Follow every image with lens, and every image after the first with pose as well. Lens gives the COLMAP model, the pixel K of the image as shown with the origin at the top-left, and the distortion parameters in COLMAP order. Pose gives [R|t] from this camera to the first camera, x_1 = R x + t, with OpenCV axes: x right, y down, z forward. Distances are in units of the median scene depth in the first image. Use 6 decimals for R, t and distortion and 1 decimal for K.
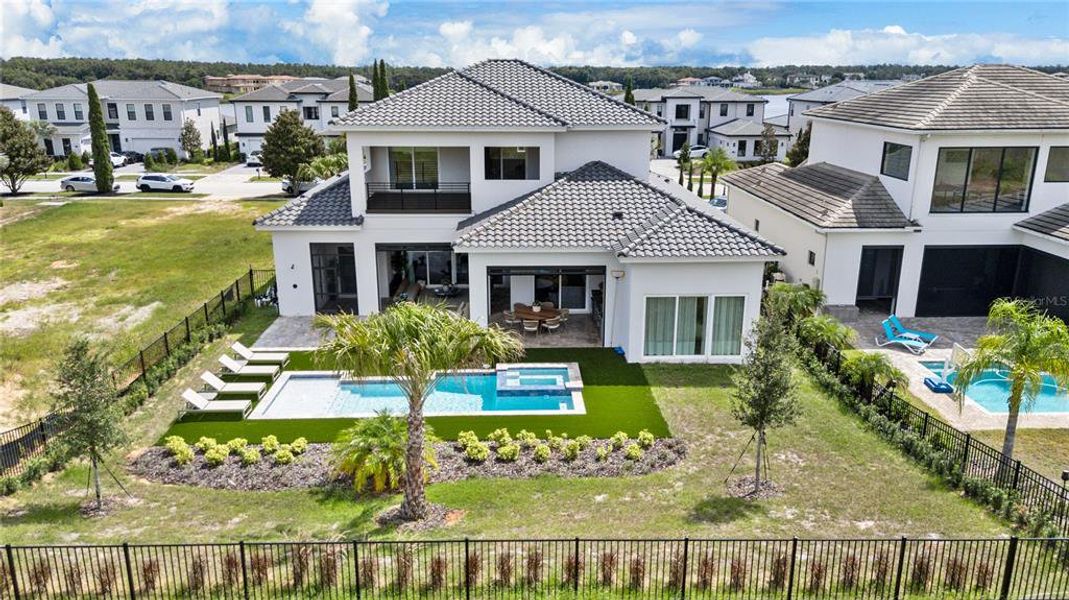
lens RADIAL K [[787.7, 0, 534.5], [0, 787.7, 300.0], [0, 0, 1]] dist [0.076490, -0.075440]
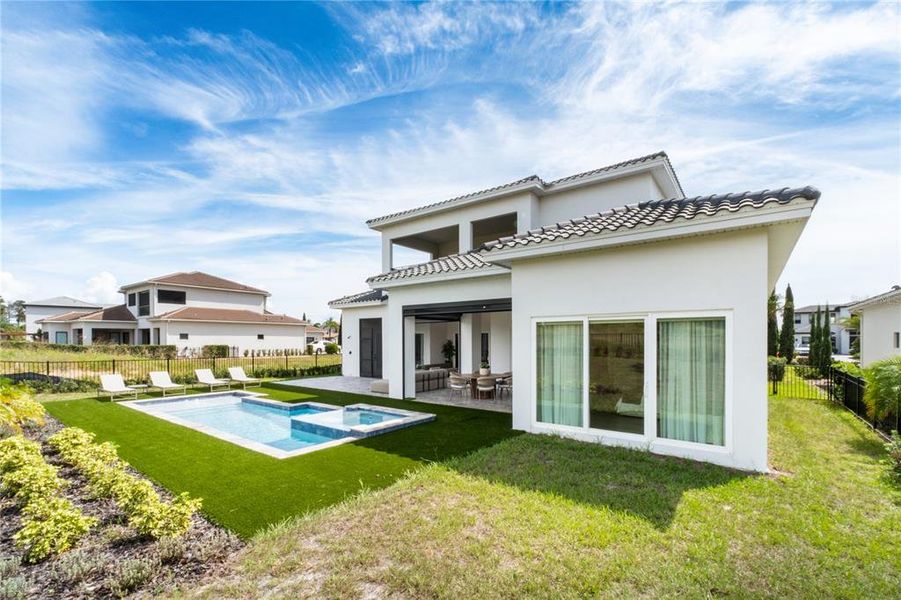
lens RADIAL K [[388.3, 0, 458.4], [0, 388.3, 337.1], [0, 0, 1]] dist [-0.003014, -0.000198]
pose [[0.789265, -0.009065, -0.613985, 0.254021], [-0.161488, 0.961630, -0.221788, 0.077249], [0.592437, 0.274201, 0.757517, 0.657364]]
